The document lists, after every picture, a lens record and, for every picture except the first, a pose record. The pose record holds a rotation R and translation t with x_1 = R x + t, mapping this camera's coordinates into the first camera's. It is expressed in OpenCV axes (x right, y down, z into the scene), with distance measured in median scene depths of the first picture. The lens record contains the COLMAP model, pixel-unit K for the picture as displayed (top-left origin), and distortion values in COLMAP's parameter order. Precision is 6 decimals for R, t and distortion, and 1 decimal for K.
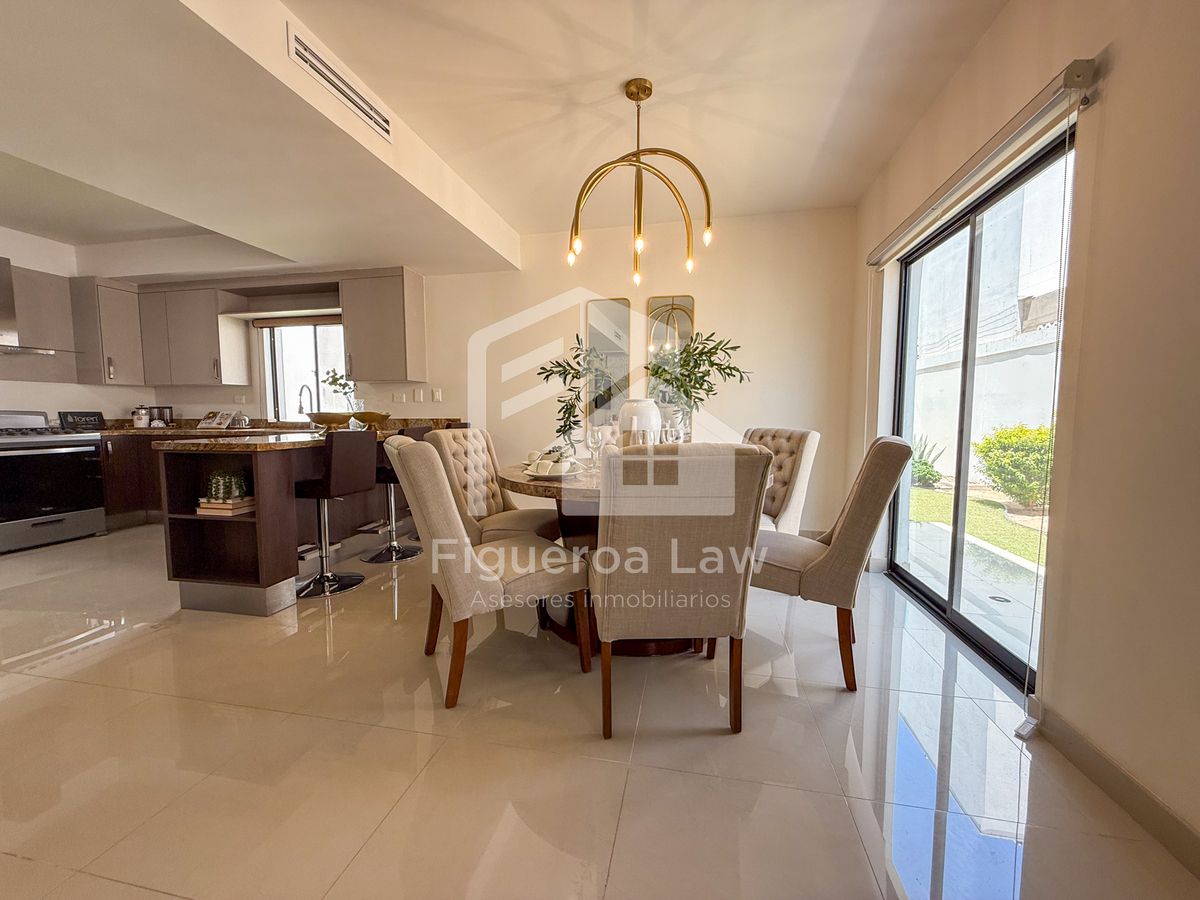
lens RADIAL K [[478.2, 0, 602.8], [0, 478.2, 453.7], [0, 0, 1]] dist [-0.001204, 0.000659]
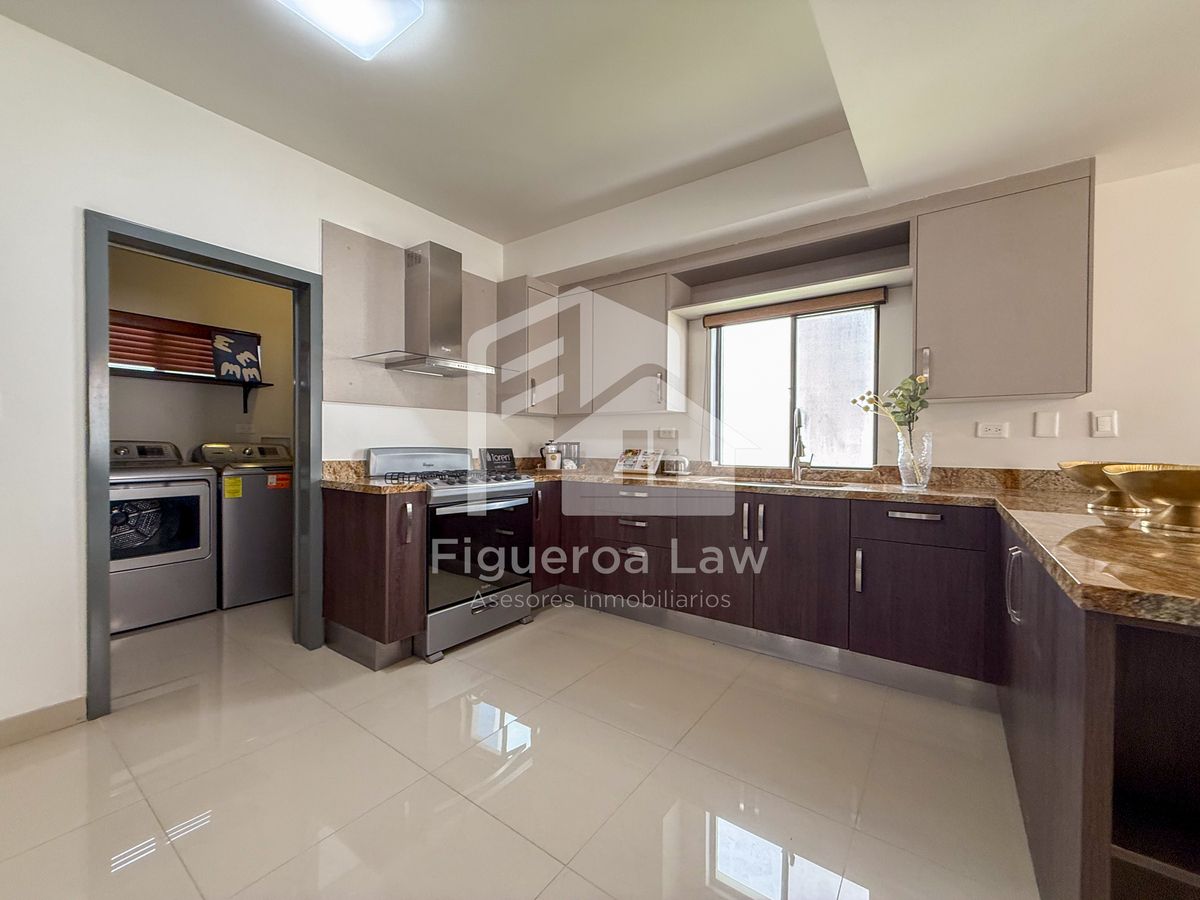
lens RADIAL K [[478.2, 0, 596.7], [0, 478.2, 454.4], [0, 0, 1]] dist [-0.001204, 0.000659]
pose [[0.912550, 0.017066, -0.408609, -0.672079], [-0.042318, 0.997706, -0.052837, -0.047028], [0.406770, 0.065508, 0.911179, 0.376334]]
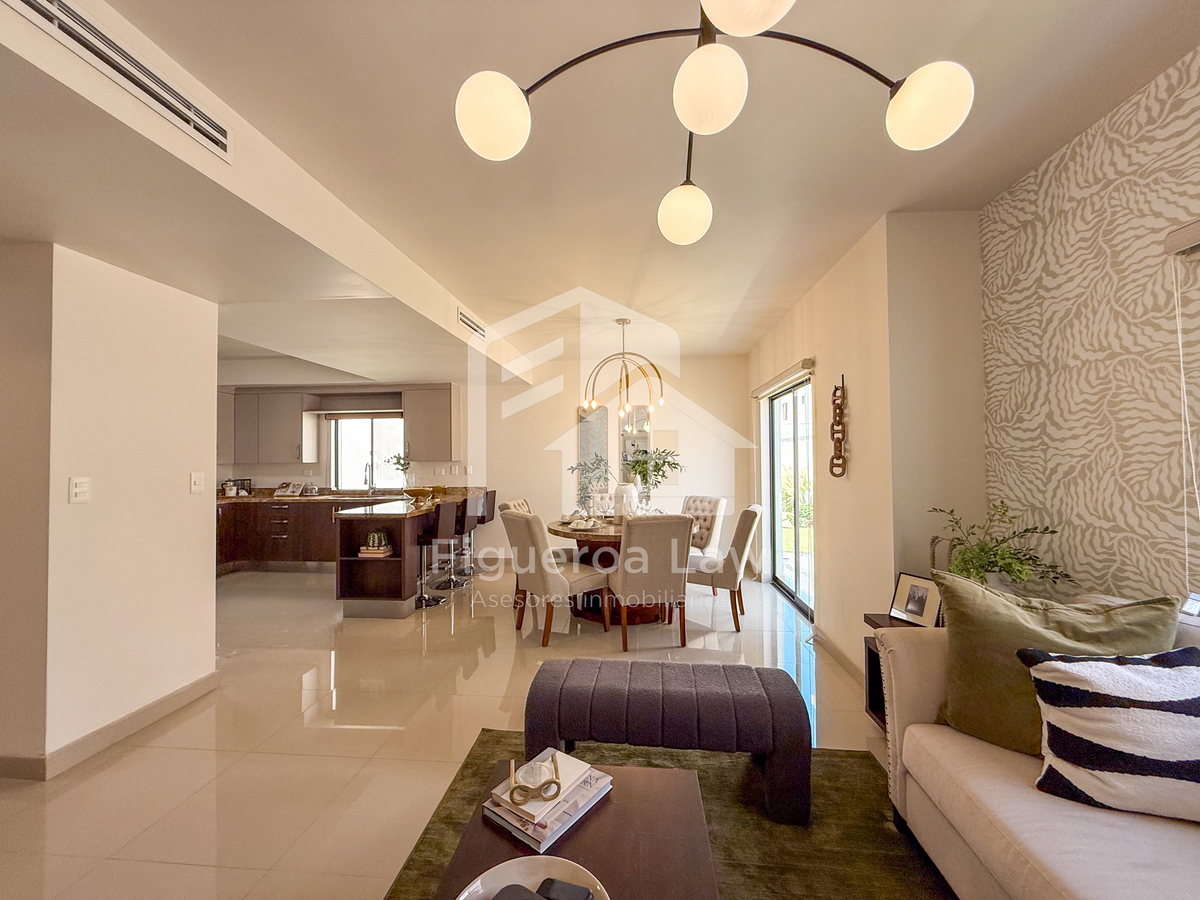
lens RADIAL K [[478.2, 0, 603.6], [0, 478.2, 449.4], [0, 0, 1]] dist [-0.001204, 0.000659]
pose [[0.993474, -0.004507, 0.113969, -0.125371], [0.016378, 0.994501, -0.103436, -0.034414], [-0.112876, 0.104628, 0.988085, -0.461533]]
